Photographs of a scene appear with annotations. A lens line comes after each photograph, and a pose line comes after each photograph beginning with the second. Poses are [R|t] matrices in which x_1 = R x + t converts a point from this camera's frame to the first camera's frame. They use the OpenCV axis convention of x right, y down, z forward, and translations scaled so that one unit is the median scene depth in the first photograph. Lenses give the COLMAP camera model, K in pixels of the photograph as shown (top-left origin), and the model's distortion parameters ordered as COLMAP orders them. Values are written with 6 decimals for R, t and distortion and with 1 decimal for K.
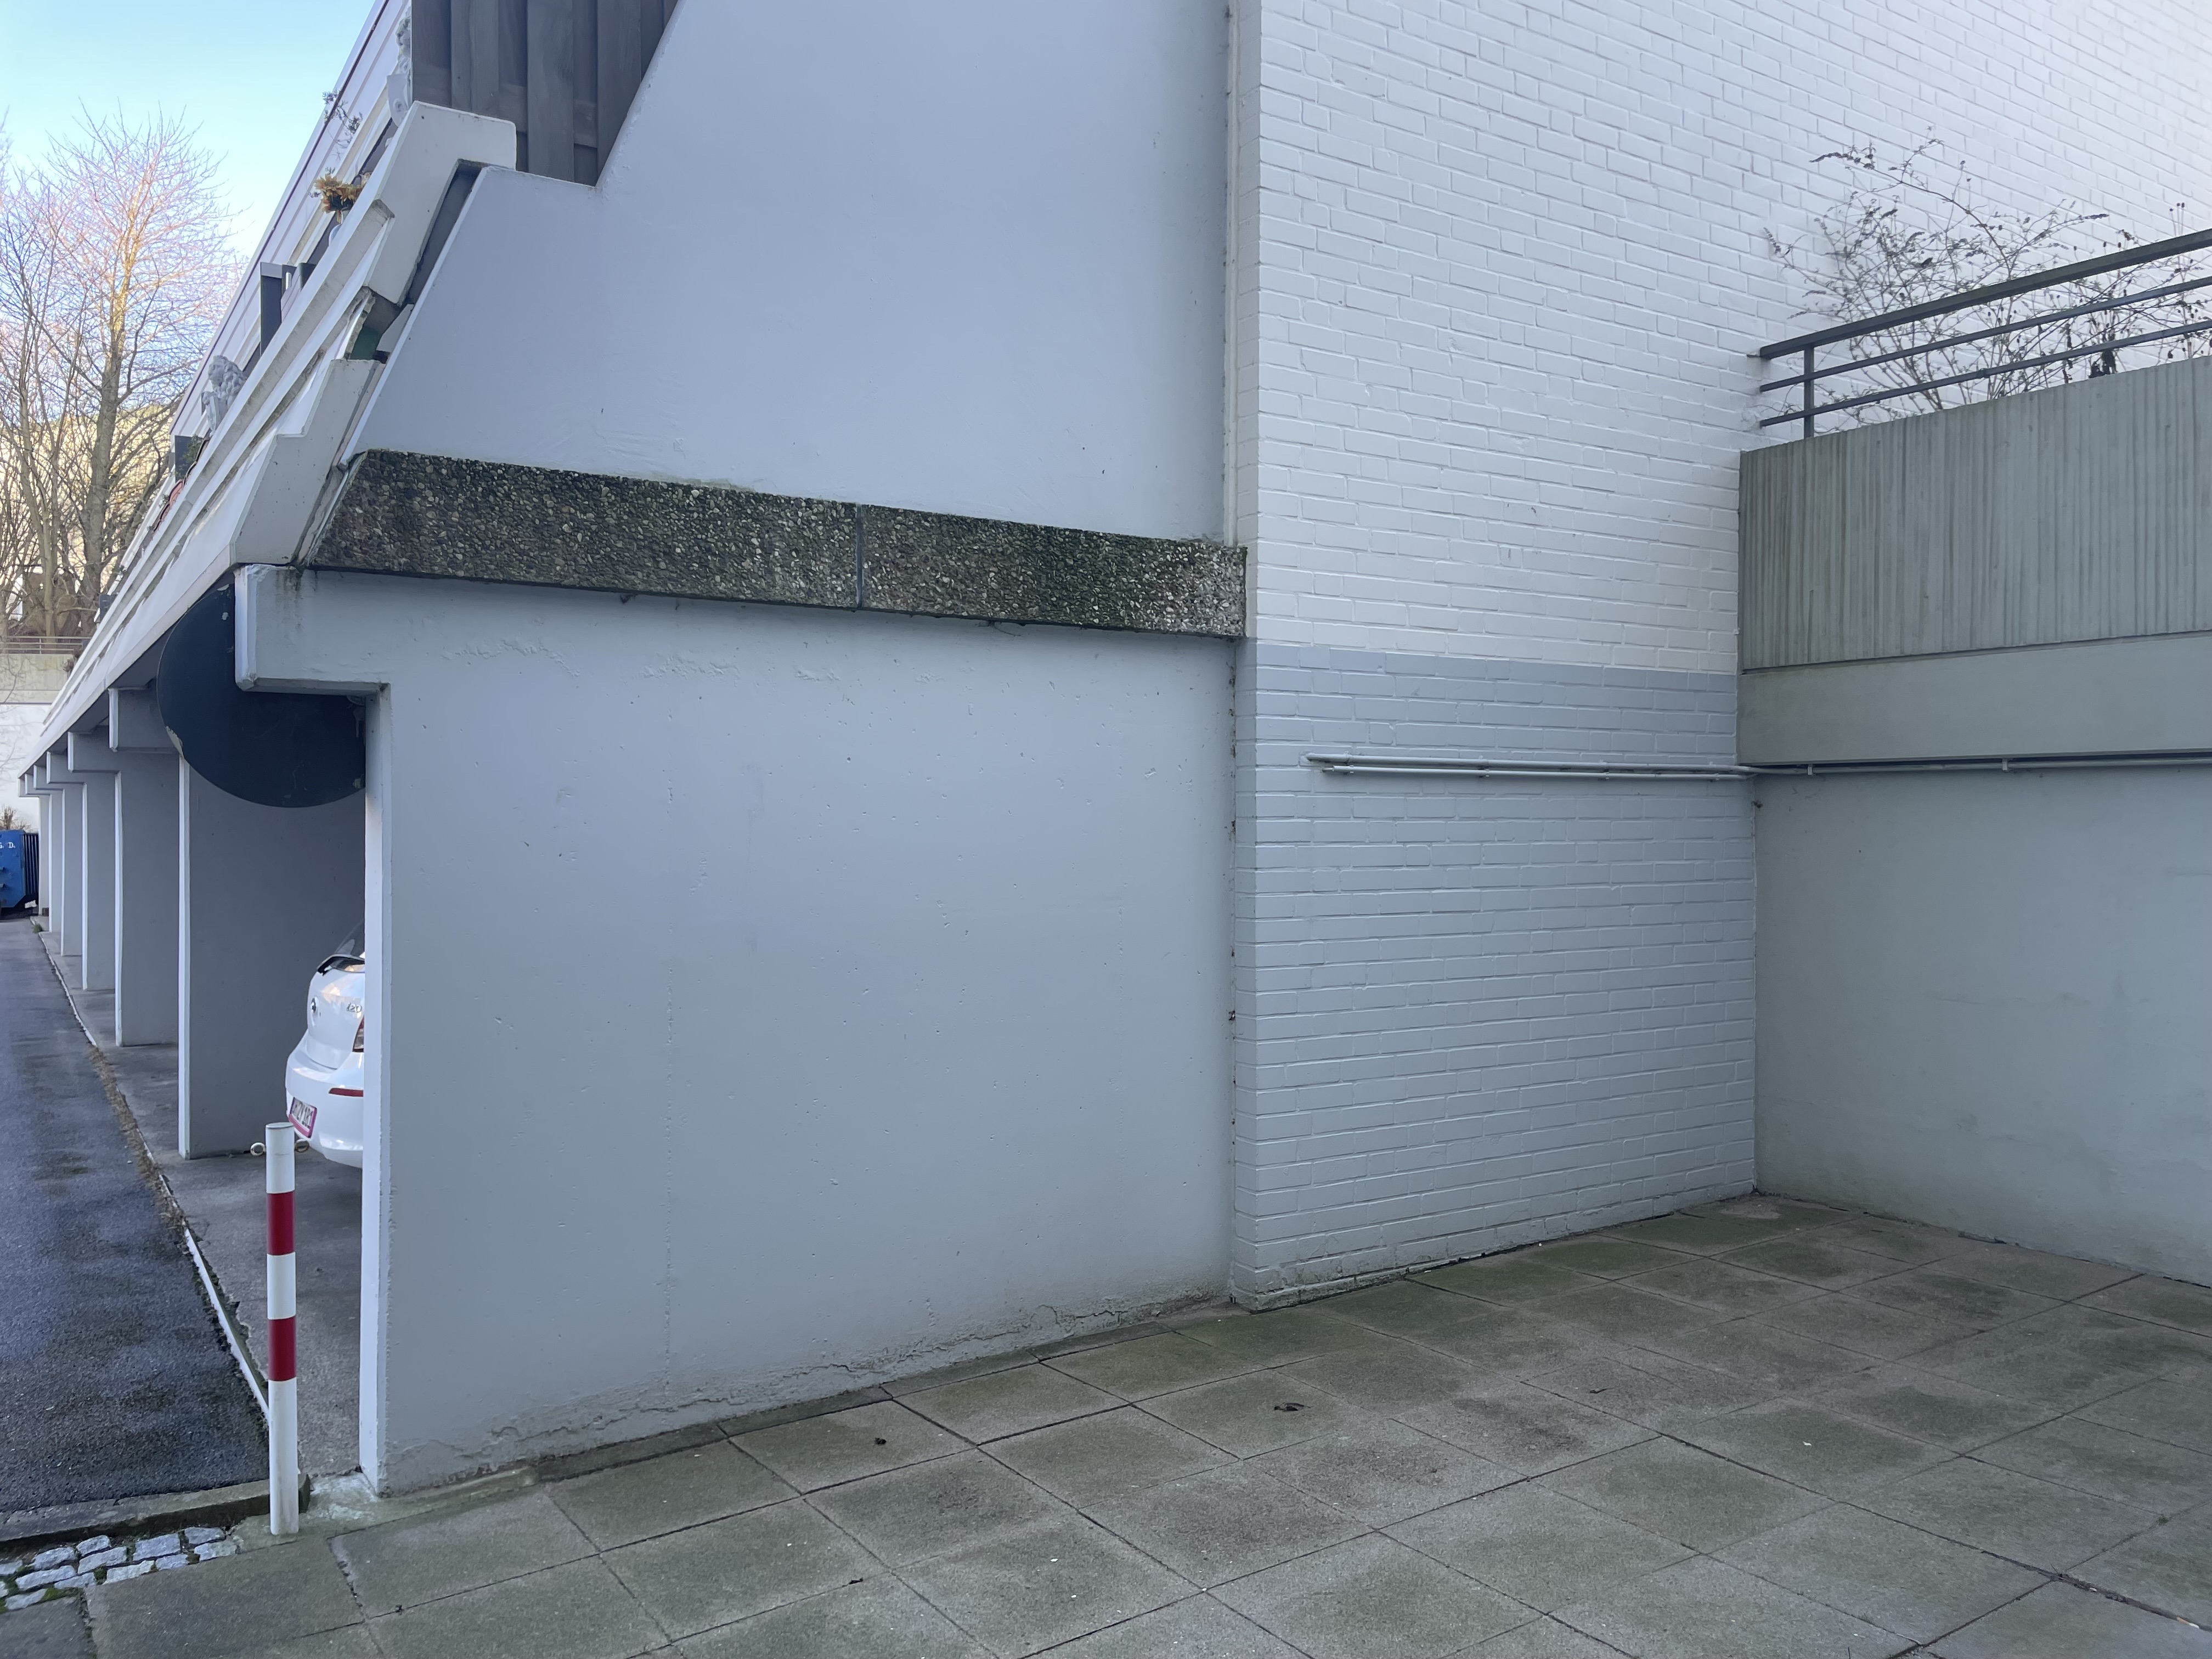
lens RADIAL K [[1650.7, 0, 1111.7], [0, 1650.7, 813.7], [0, 0, 1]] dist [0.086616, -0.122288]
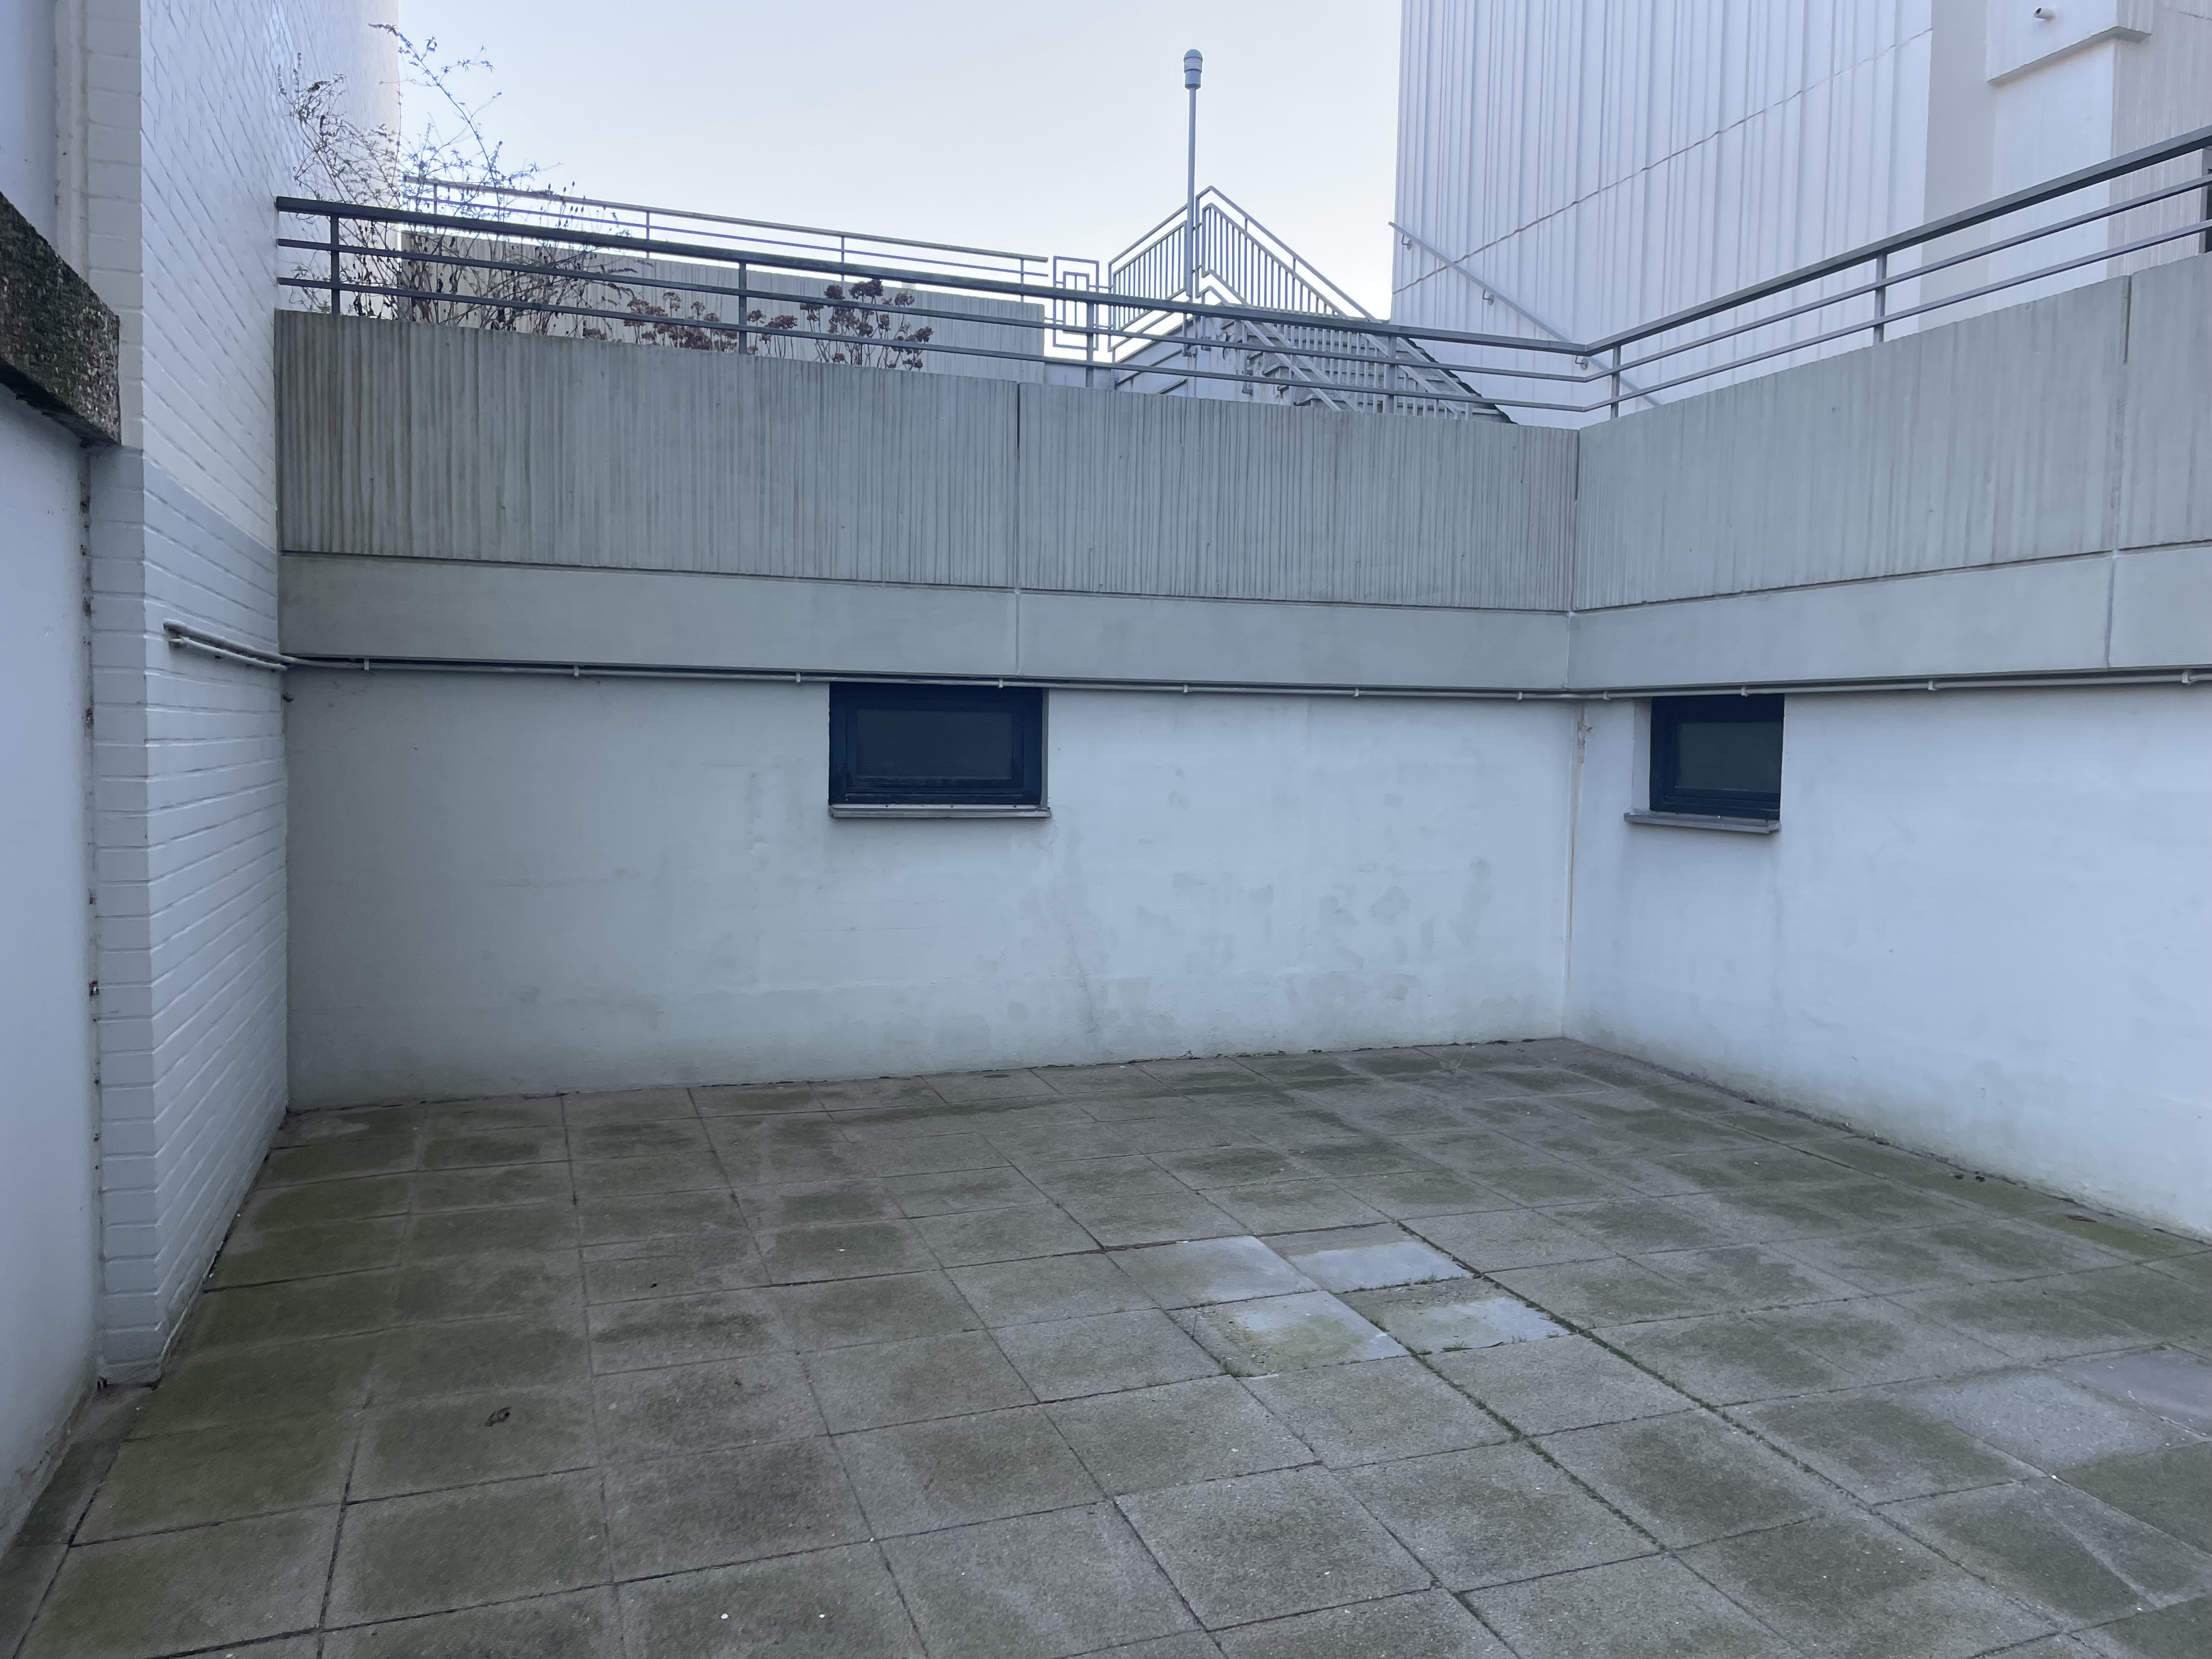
lens RADIAL K [[1650.7, 0, 1111.7], [0, 1650.7, 813.7], [0, 0, 1]] dist [0.086616, -0.122288]
pose [[0.234218, -0.042151, 0.971270, -0.545301], [-0.018645, 0.998681, 0.047837, 0.007297], [-0.972005, -0.029313, 0.233123, 0.449260]]
